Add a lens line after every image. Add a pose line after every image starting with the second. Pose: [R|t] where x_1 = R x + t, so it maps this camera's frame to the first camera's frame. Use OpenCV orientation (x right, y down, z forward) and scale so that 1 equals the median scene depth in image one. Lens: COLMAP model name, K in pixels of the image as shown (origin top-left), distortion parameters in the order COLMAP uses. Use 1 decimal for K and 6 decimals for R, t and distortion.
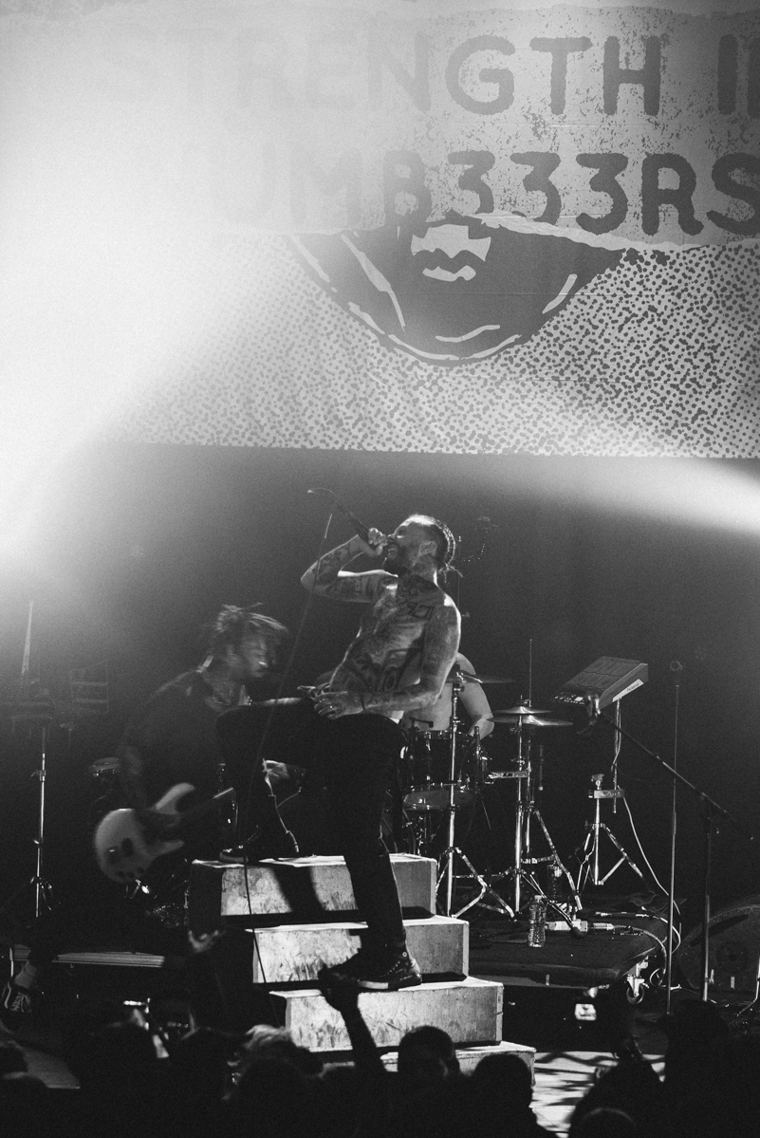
lens RADIAL K [[3560.8, 0, 380.0], [0, 3560.8, 568.6], [0, 0, 1]] dist [-0.124081, 0.000000]
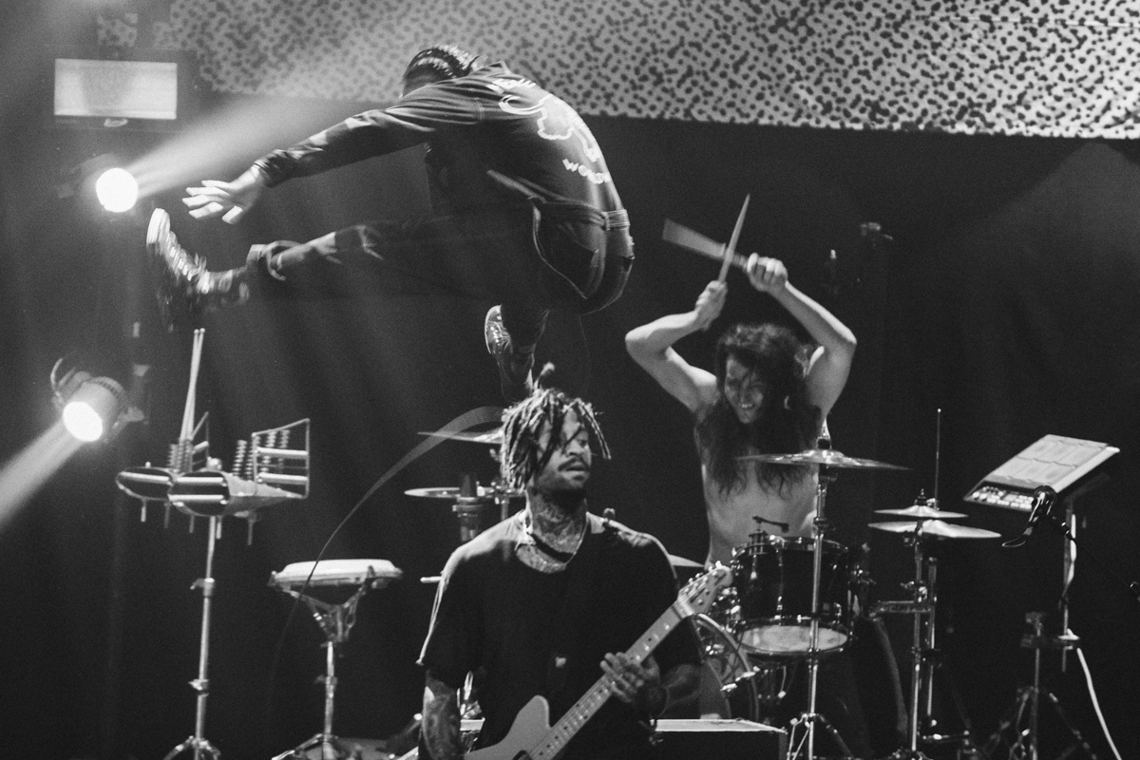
lens RADIAL K [[6634.0, 0, 569.9], [0, 6634.0, 378.6], [0, 0, 1]] dist [0.901065, 0.000000]
pose [[0.998455, 0.025647, -0.049292, 0.035325], [-0.025279, 0.999648, 0.008079, 0.006219], [0.049481, -0.006820, 0.998752, -0.262312]]
